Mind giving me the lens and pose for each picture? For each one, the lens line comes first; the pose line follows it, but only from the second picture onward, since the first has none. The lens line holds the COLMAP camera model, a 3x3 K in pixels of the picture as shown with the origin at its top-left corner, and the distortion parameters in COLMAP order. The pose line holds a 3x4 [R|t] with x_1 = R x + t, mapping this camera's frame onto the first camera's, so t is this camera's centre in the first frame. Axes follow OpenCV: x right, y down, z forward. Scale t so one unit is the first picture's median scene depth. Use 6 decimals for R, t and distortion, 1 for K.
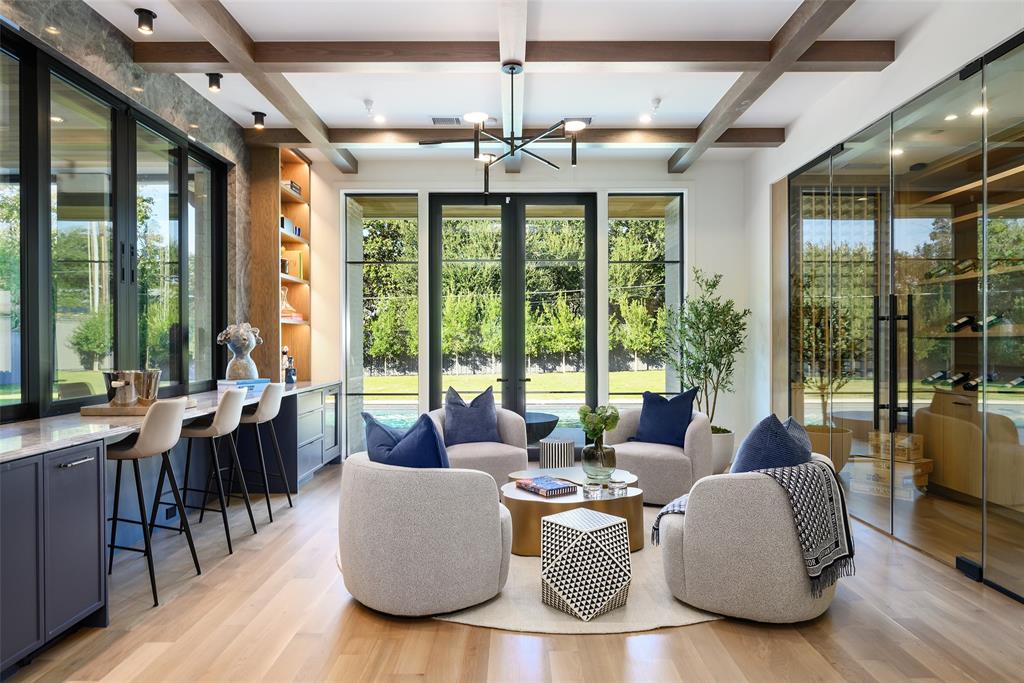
lens RADIAL K [[633.7, 0, 512.0], [0, 633.7, 341.5], [0, 0, 1]] dist [0.000435, 0.000230]
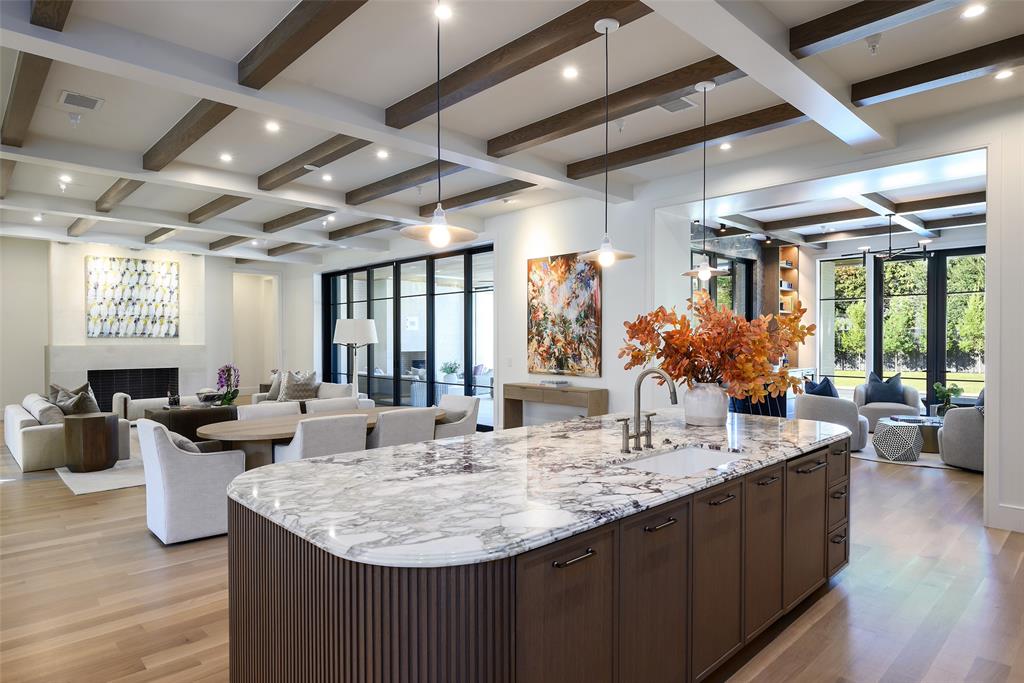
lens RADIAL K [[585.2, 0, 512.0], [0, 585.2, 341.5], [0, 0, 1]] dist [0.000753, 0.000261]
pose [[0.689348, 0.009750, -0.724365, 0.343077], [-0.003072, 0.999940, 0.010536, -0.025710], [0.724424, -0.005038, 0.689336, -0.772603]]
